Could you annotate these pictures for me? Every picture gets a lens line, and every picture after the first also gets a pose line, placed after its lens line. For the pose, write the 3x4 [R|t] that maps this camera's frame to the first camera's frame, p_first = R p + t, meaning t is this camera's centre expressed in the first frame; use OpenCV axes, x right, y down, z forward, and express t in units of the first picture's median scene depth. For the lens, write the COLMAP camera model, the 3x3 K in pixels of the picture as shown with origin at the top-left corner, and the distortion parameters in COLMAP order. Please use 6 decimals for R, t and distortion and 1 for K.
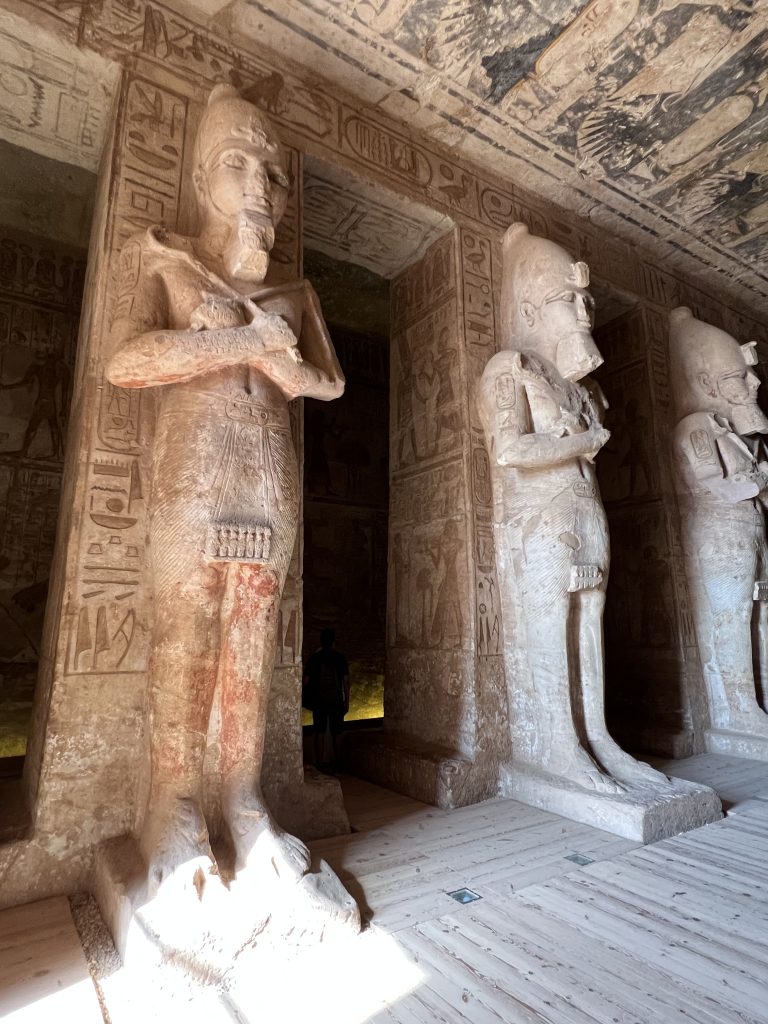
lens RADIAL K [[577.9, 0, 384.0], [0, 577.9, 512.0], [0, 0, 1]] dist [-0.000321, 0.000225]
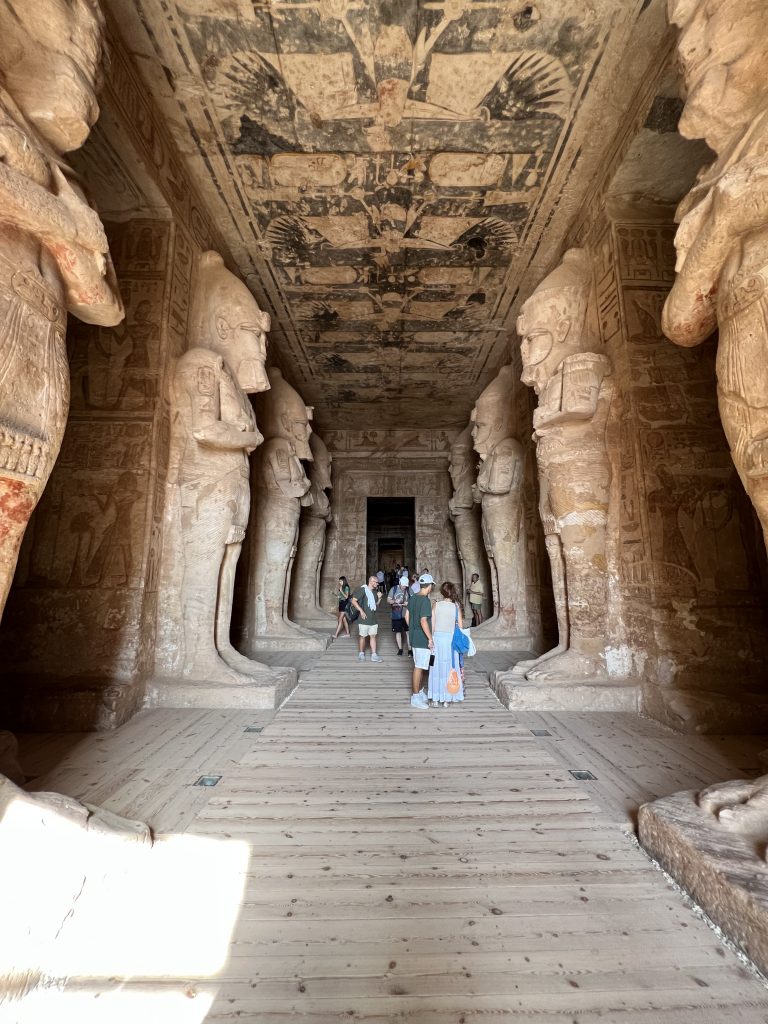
lens RADIAL K [[408.1, 0, 384.0], [0, 408.1, 512.0], [0, 0, 1]] dist [0.000693, 0.000510]
pose [[0.550953, 0.136640, 0.823274, -0.264152], [-0.169774, 0.984227, -0.049737, 0.047398], [-0.817085, -0.112368, 0.565461, 0.156888]]
